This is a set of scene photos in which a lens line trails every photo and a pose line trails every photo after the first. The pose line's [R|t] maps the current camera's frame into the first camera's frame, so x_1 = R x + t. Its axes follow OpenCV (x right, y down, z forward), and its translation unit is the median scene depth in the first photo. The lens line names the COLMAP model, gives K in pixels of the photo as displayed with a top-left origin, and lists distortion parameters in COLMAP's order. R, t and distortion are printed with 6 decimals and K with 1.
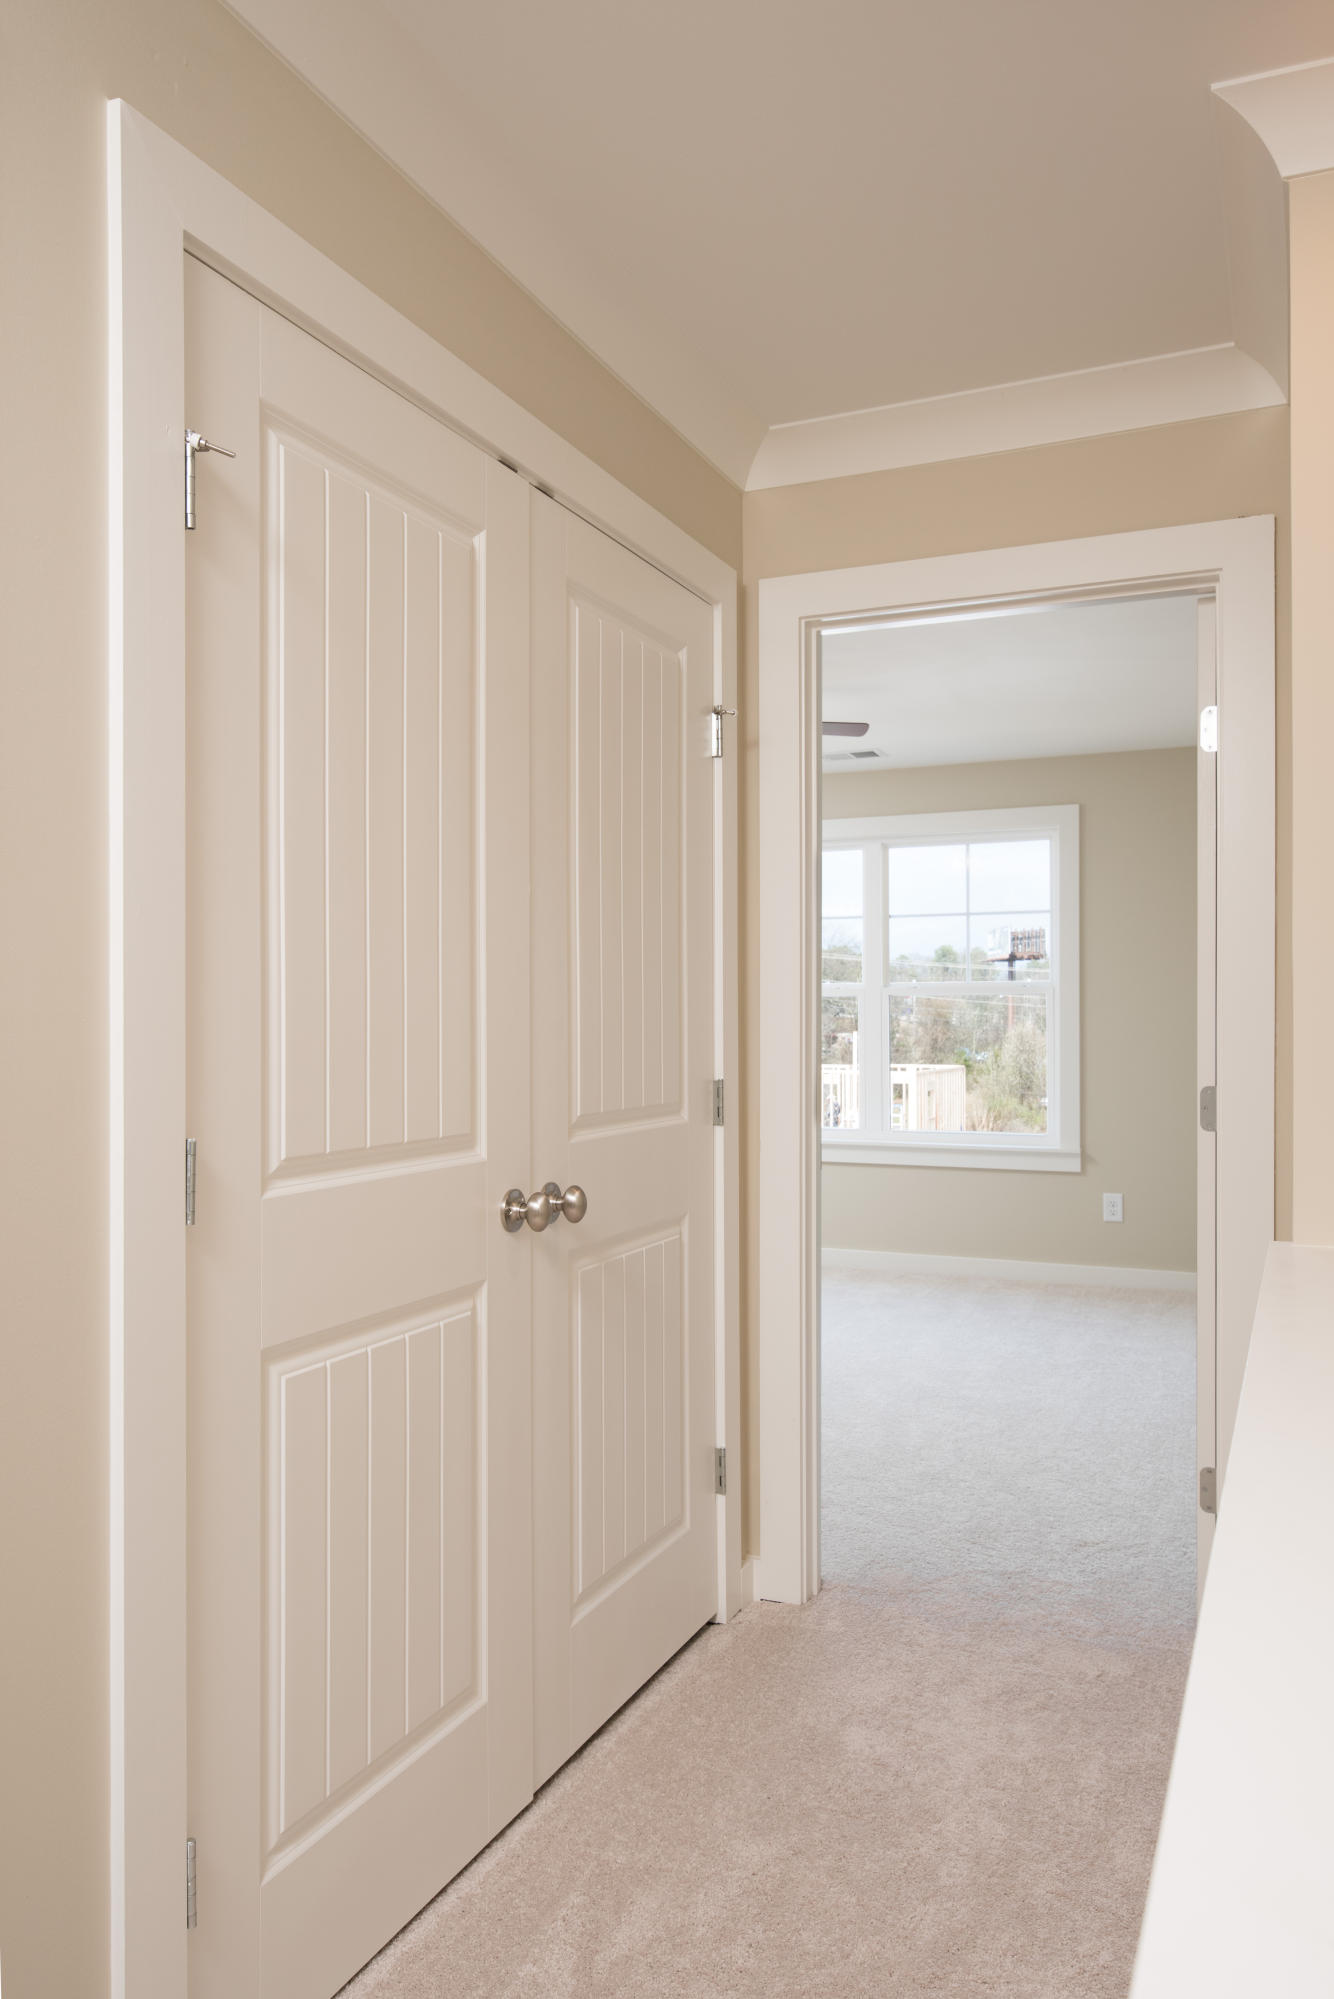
lens RADIAL K [[1456.0, 0, 670.9], [0, 1456.0, 1006.3], [0, 0, 1]] dist [-0.004273, 0.001441]
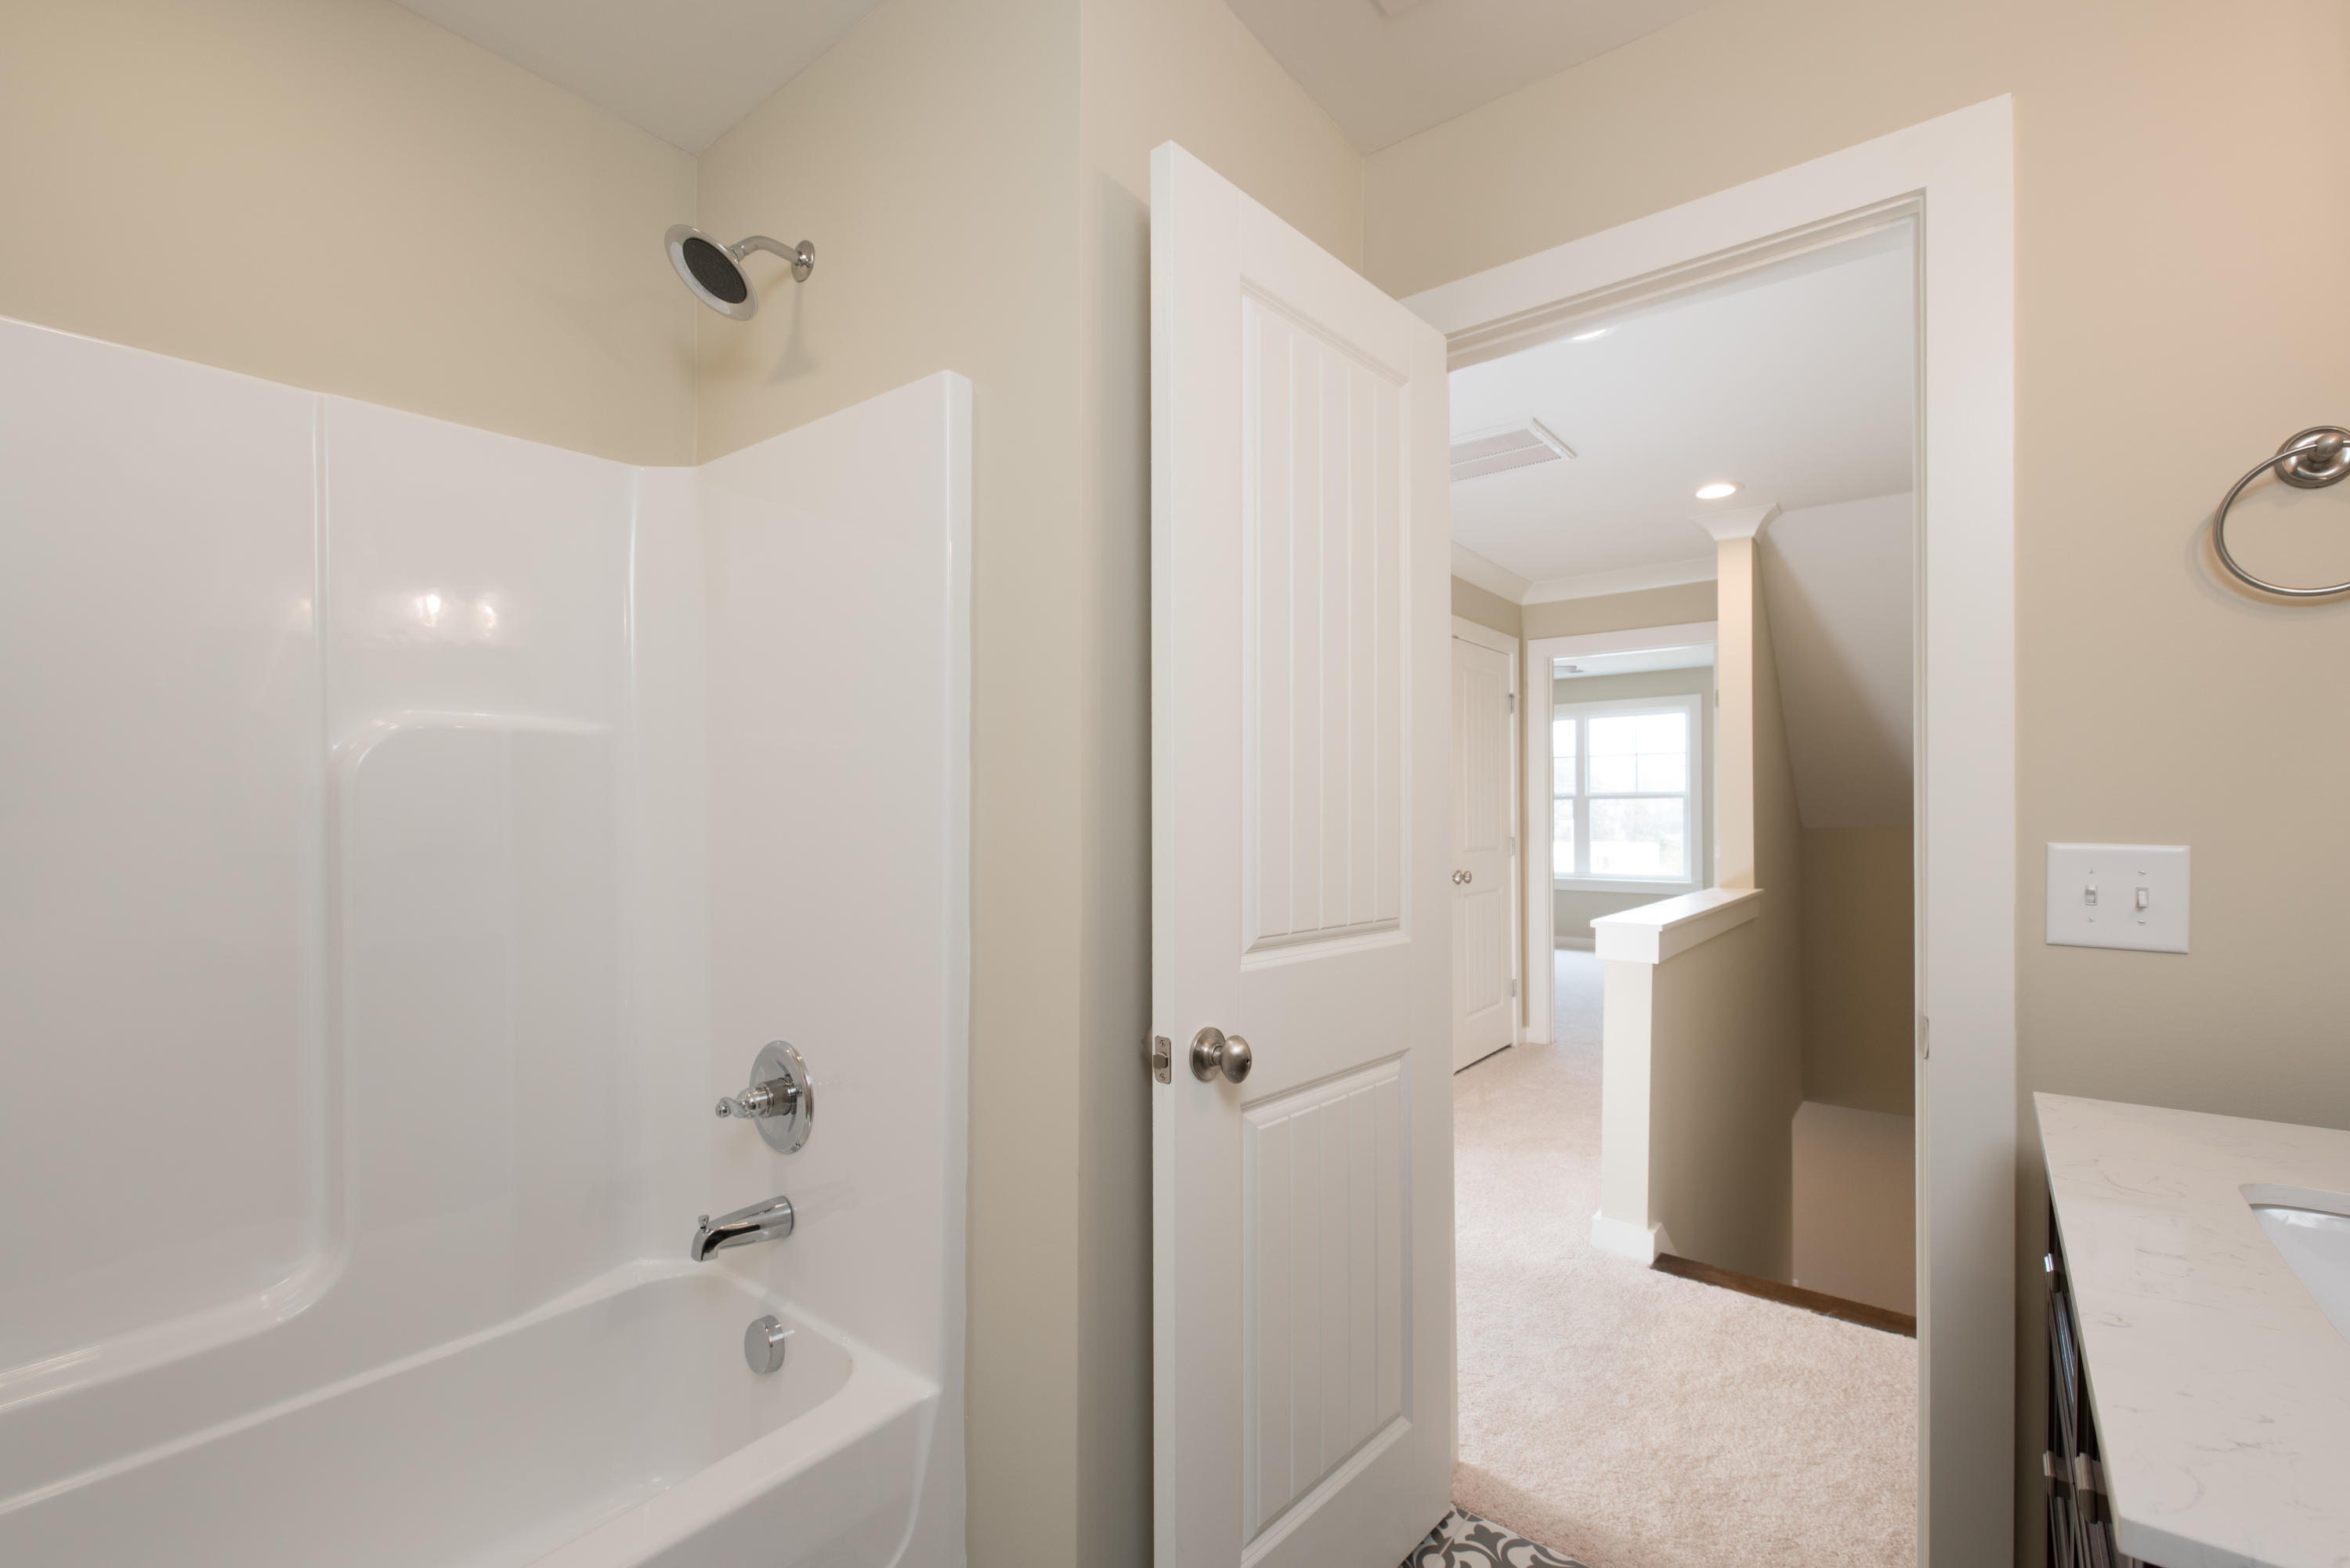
lens RADIAL K [[1014.9, 0, 1177.6], [0, 1014.9, 799.0], [0, 0, 1]] dist [0.004898, -0.005475]
pose [[0.969922, -0.003507, -0.243391, -0.005782], [0.003079, 0.999993, -0.002142, -0.000903], [0.243397, 0.001328, 0.969926, -0.049367]]
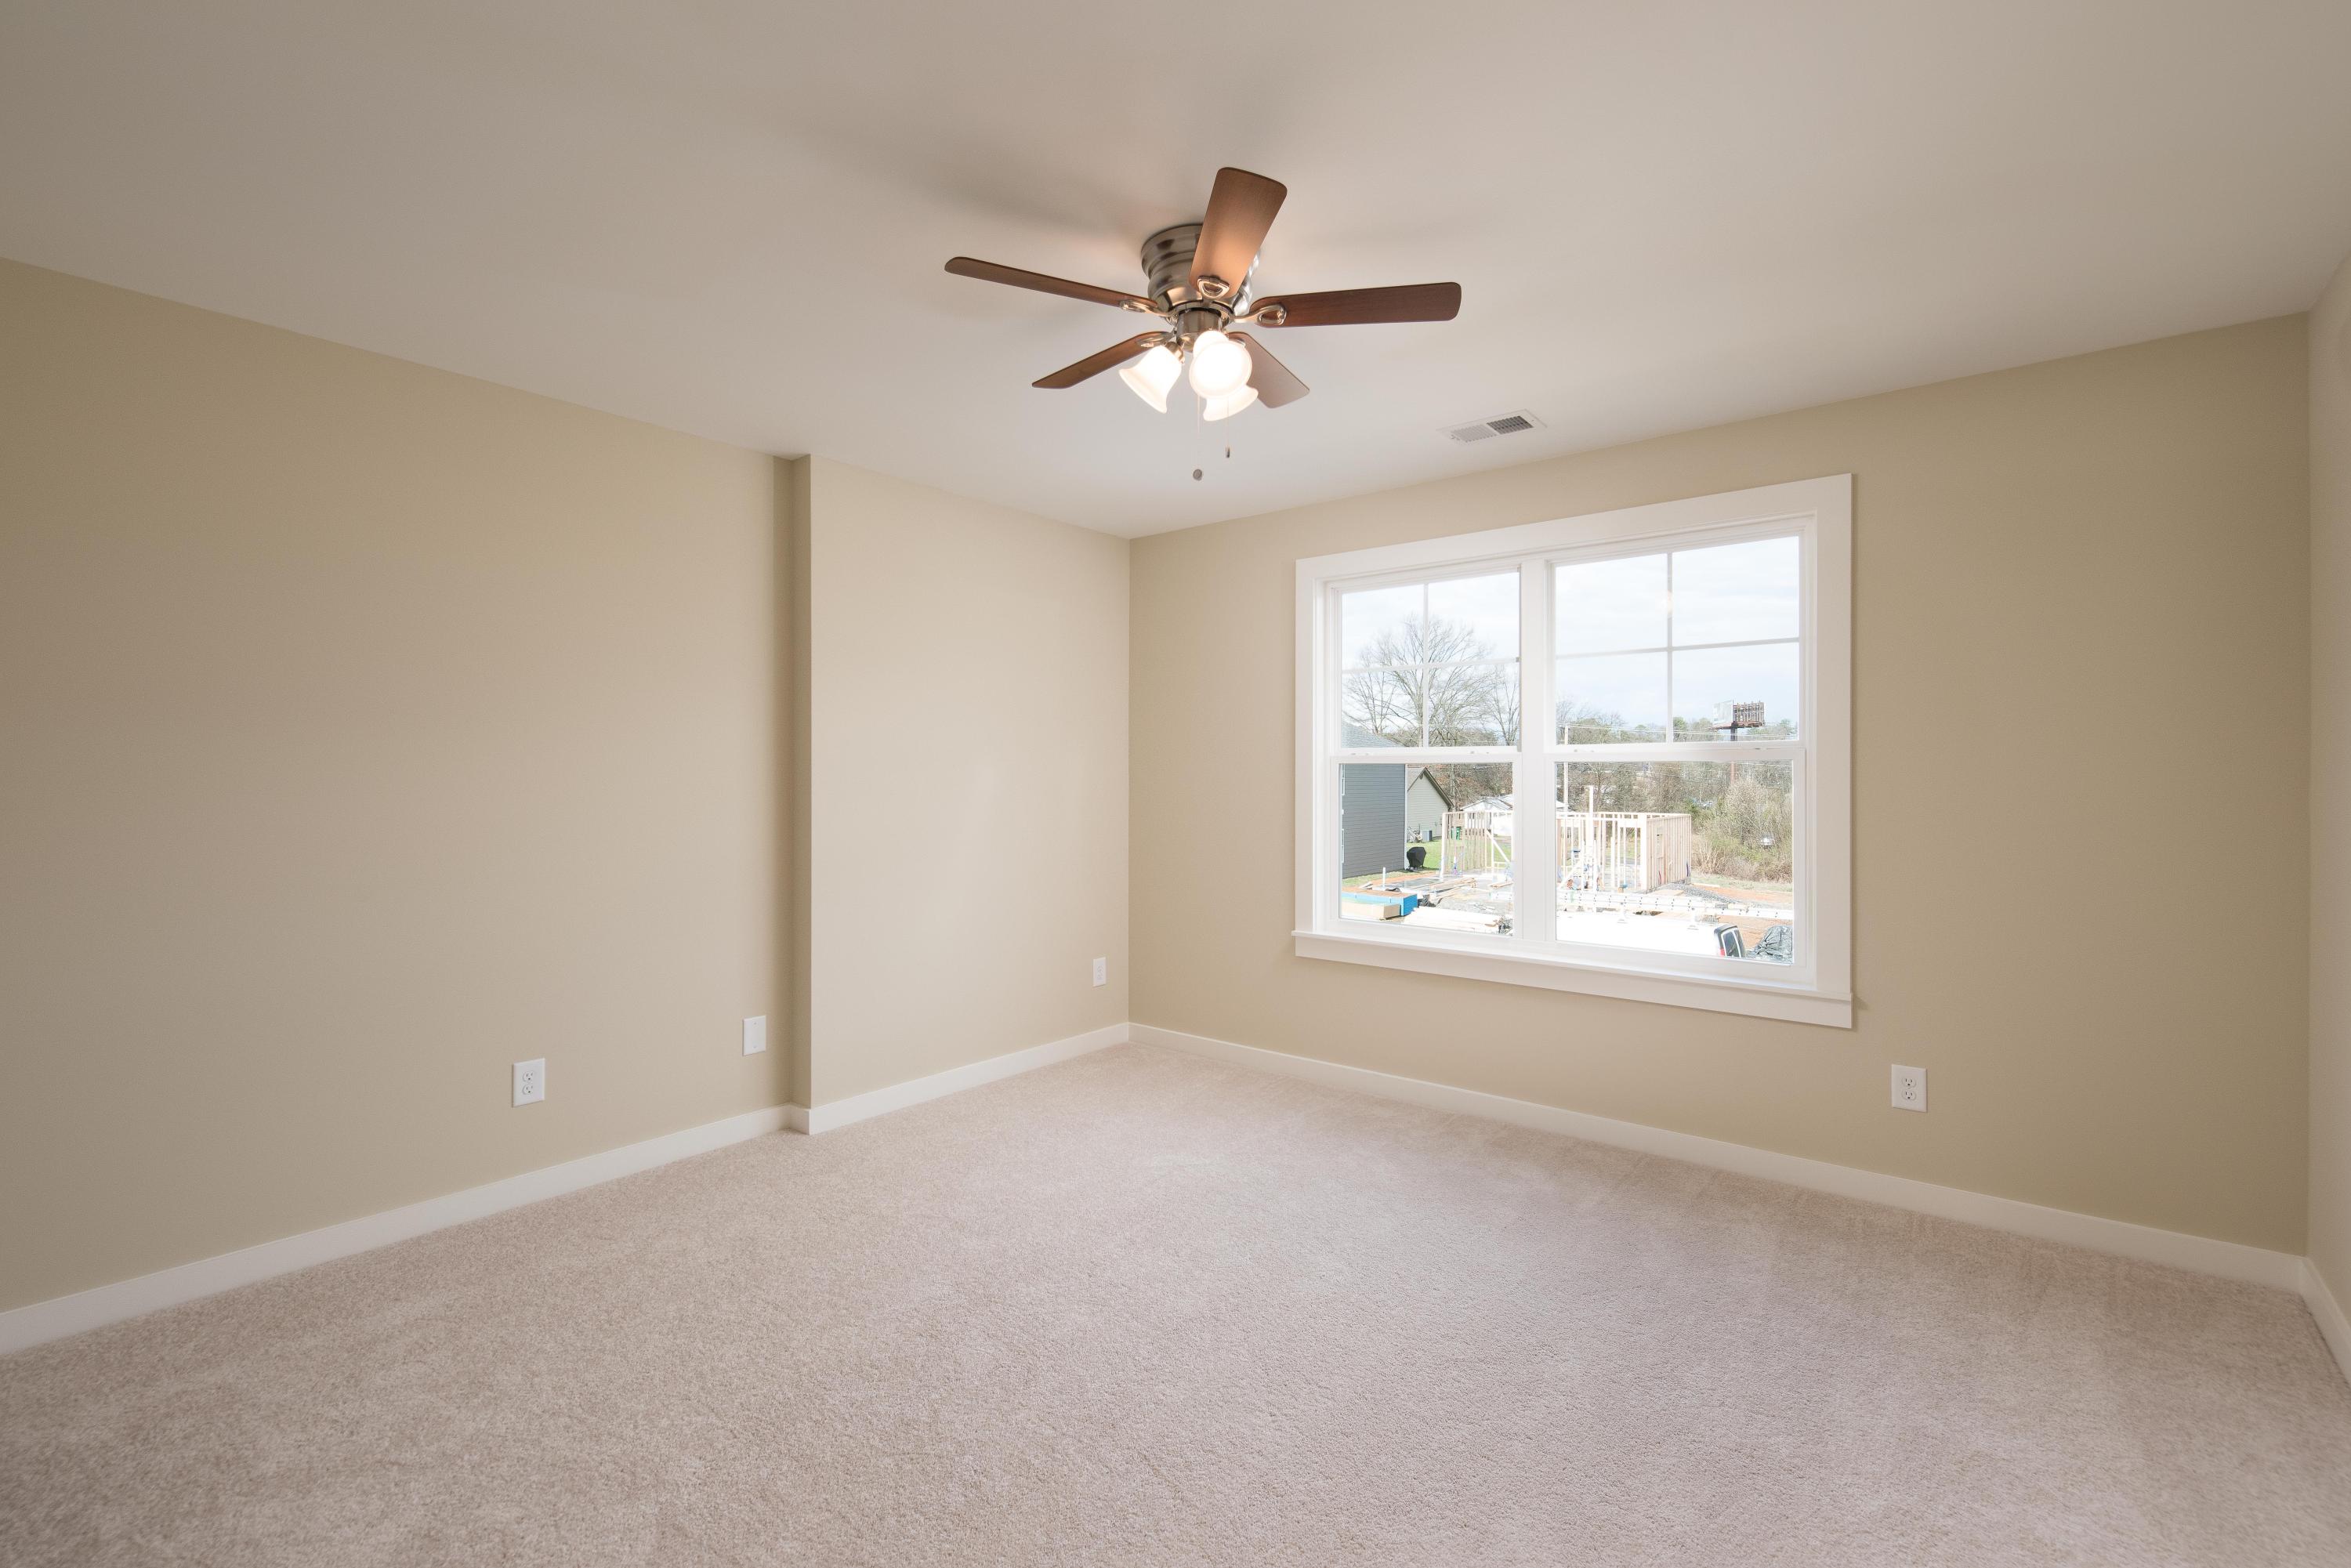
lens RADIAL K [[1015.3, 0, 1176.2], [0, 1015.3, 775.6], [0, 0, 1]] dist [0.004898, -0.005475]
pose [[0.963326, 0.000918, -0.268332, 0.013413], [0.001919, 0.999945, 0.010309, -0.000870], [0.268327, -0.010446, 0.963271, 0.058104]]
